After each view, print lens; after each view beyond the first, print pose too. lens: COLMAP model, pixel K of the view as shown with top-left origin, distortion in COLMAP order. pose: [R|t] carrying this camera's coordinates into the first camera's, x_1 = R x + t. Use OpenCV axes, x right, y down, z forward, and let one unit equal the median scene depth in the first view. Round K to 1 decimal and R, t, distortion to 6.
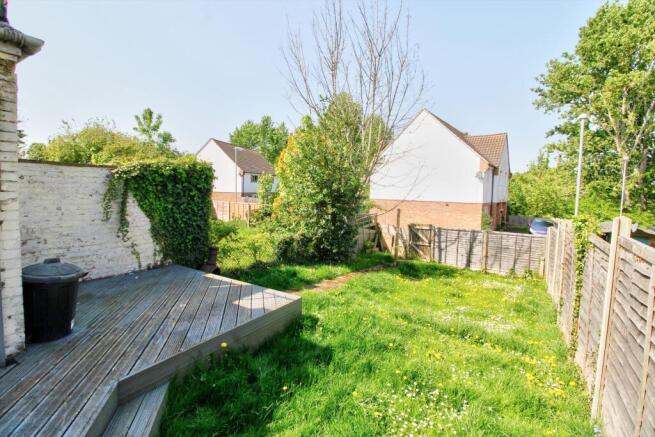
lens RADIAL K [[302.1, 0, 332.9], [0, 302.1, 208.2], [0, 0, 1]] dist [0.007990, -0.016386]
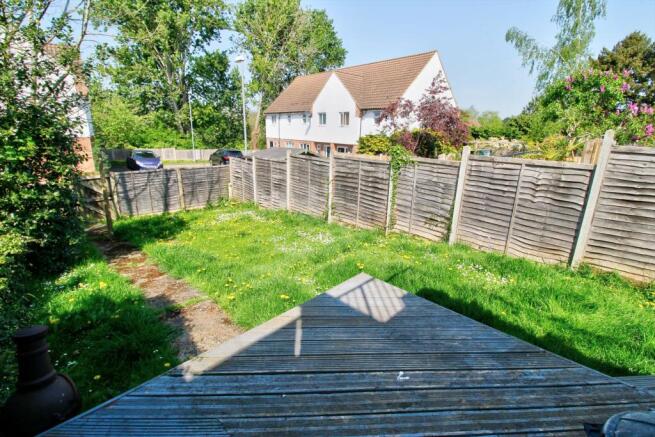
lens RADIAL K [[302.1, 0, 332.9], [0, 302.1, 208.2], [0, 0, 1]] dist [0.007990, -0.016386]
pose [[0.209149, -0.265735, 0.941085, -0.142056], [0.040599, 0.963899, 0.263154, -0.015451], [-0.977041, -0.016832, 0.212387, 0.153050]]
